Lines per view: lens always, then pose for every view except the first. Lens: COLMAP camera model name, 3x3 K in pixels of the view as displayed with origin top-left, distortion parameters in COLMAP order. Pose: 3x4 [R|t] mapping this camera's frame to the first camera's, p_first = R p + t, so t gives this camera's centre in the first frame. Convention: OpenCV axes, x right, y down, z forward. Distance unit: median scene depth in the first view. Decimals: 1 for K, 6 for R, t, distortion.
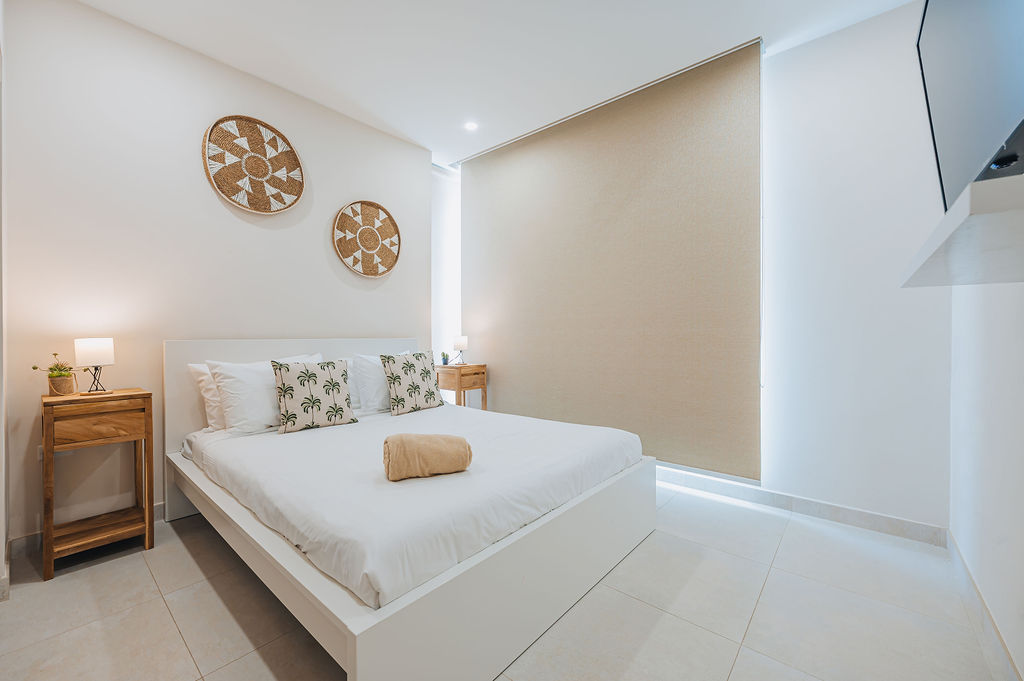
lens RADIAL K [[411.1, 0, 507.6], [0, 411.1, 340.2], [0, 0, 1]] dist [0.000149, -0.000472]
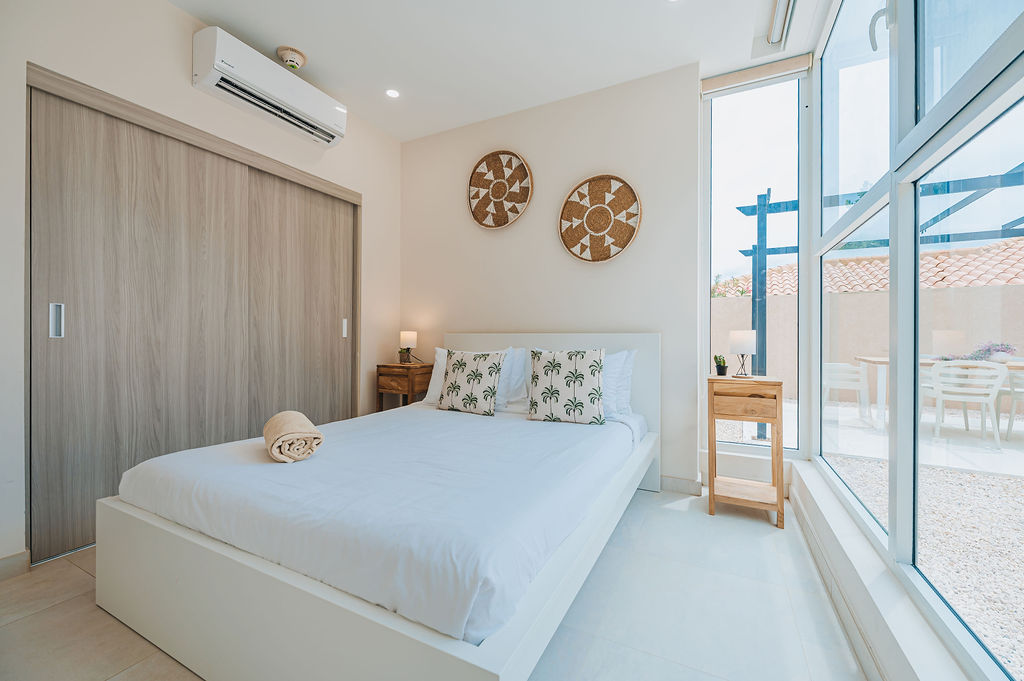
lens RADIAL K [[411.1, 0, 509.6], [0, 411.1, 333.9], [0, 0, 1]] dist [0.000149, -0.000472]
pose [[0.242456, 0.007927, -0.970130, 0.540423], [-0.008840, 0.999943, 0.005961, -0.006771], [0.970122, 0.007131, 0.242512, 0.699290]]
